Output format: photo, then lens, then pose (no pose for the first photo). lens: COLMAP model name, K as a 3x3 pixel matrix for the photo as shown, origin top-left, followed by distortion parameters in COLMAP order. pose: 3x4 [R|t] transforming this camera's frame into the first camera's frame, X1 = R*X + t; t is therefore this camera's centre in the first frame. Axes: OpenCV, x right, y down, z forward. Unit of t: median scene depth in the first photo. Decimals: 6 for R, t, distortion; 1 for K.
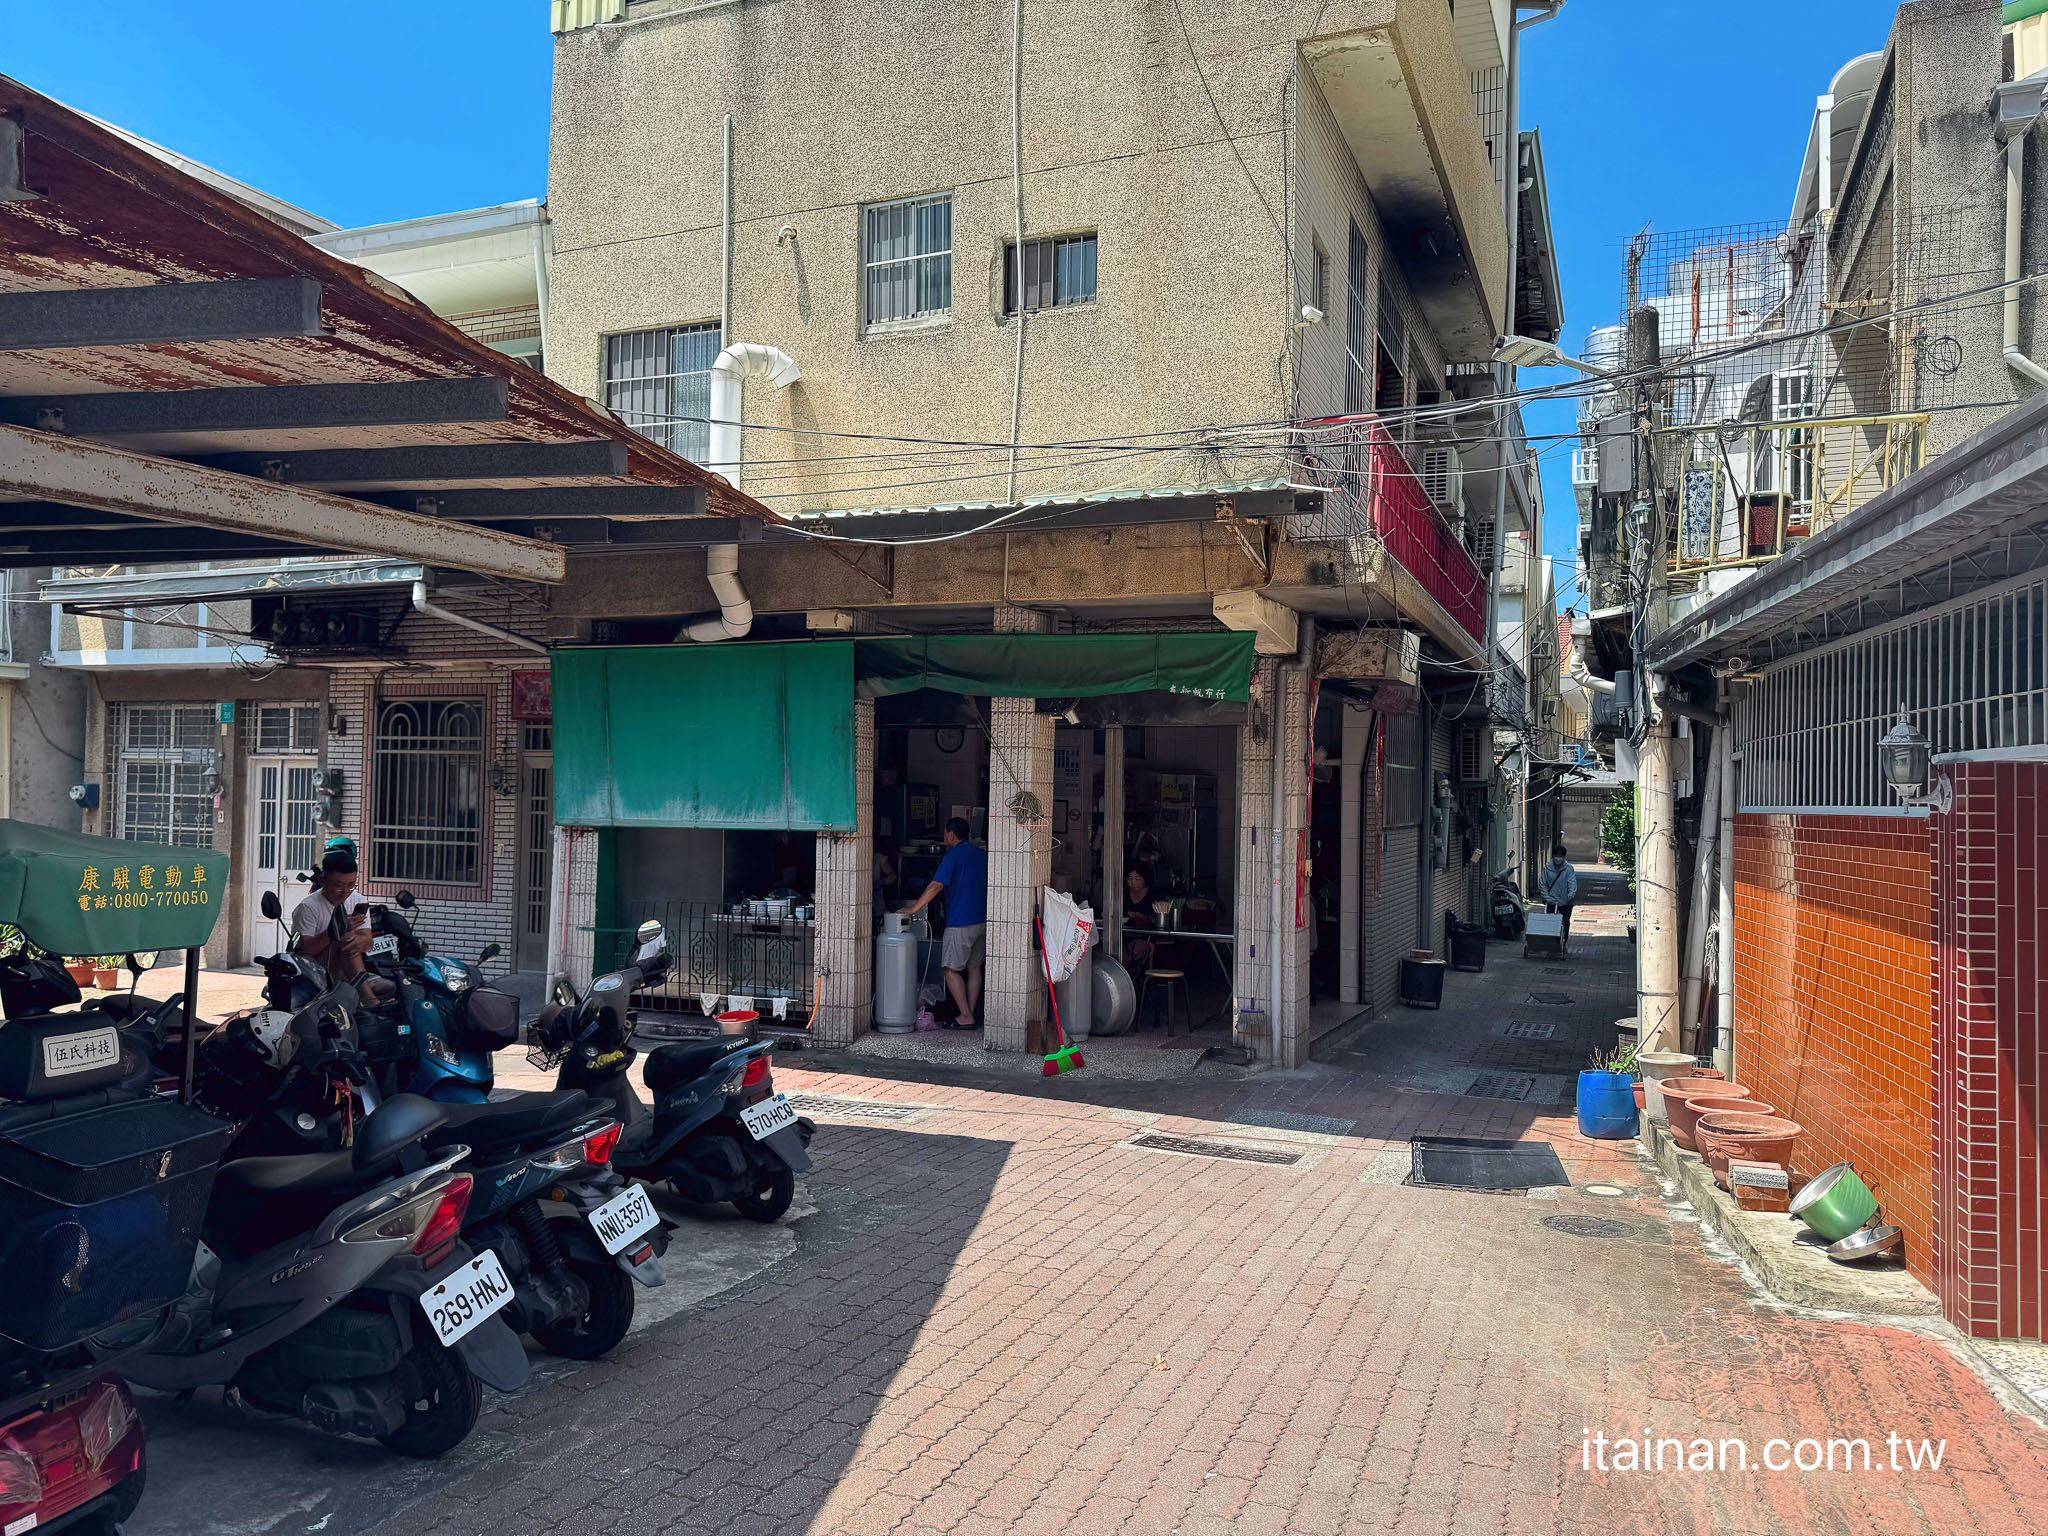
lens RADIAL K [[1432.9, 0, 1024.0], [0, 1432.9, 768.0], [0, 0, 1]] dist [0.057048, -0.060642]
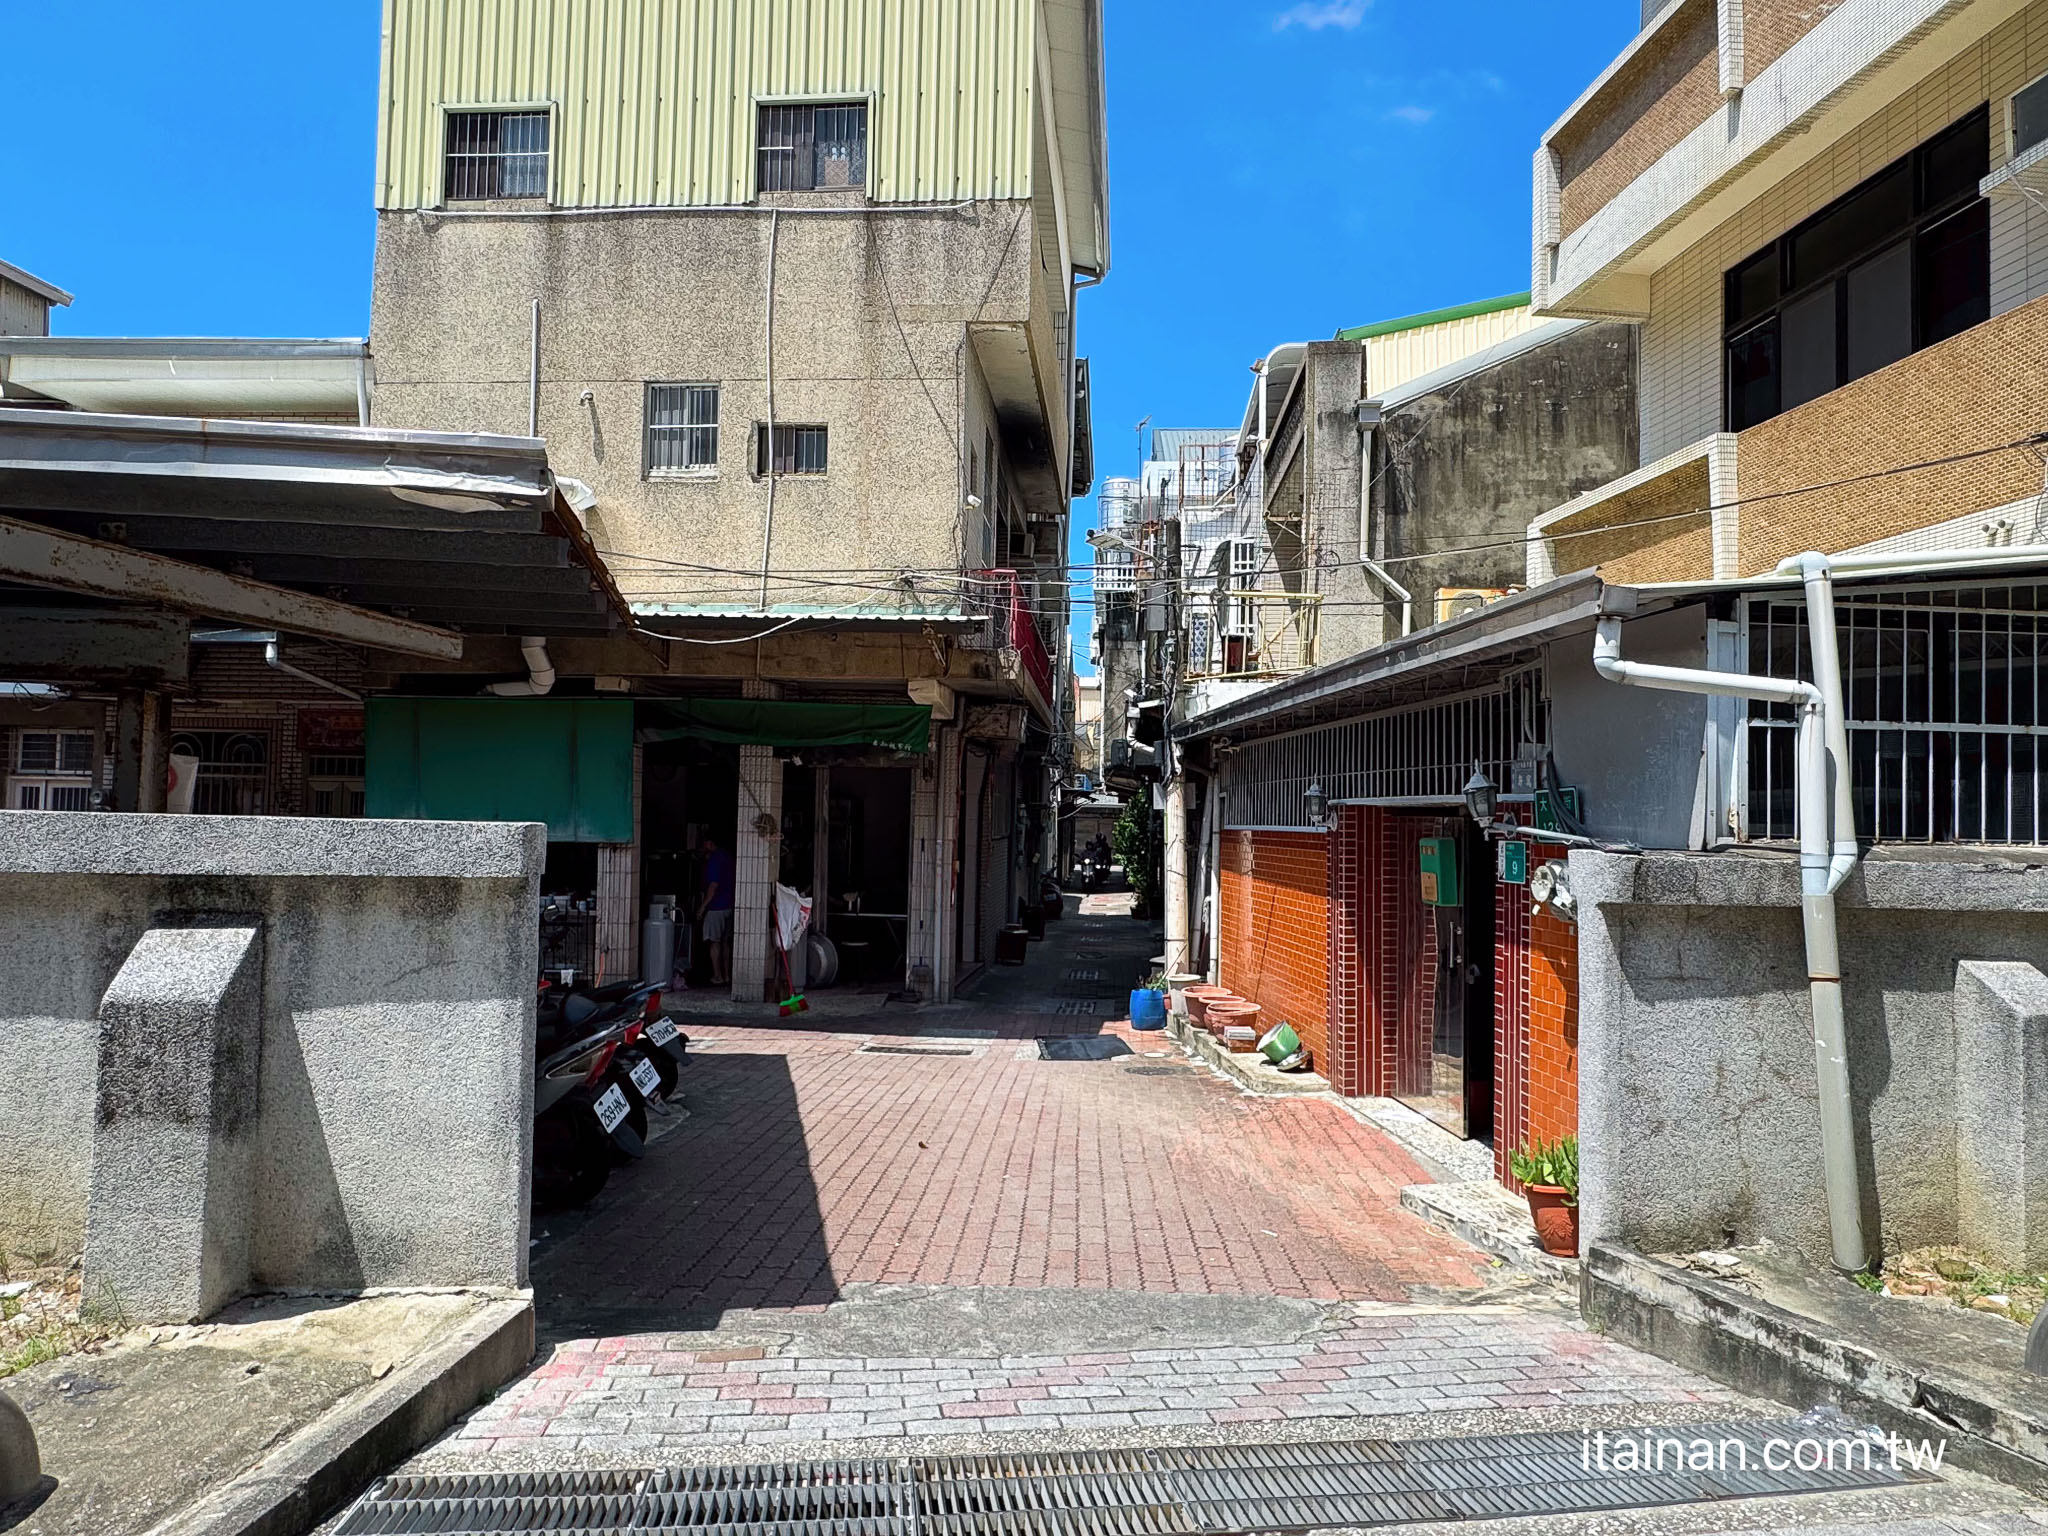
lens RADIAL K [[1253.2, 0, 1024.0], [0, 1253.2, 768.0], [0, 0, 1]] dist [0.003646, 0.000453]
pose [[0.944326, 0.015904, 0.328628, -0.171458], [-0.011228, 0.999807, -0.016123, -0.011534], [-0.328821, 0.011536, 0.944322, -0.248264]]
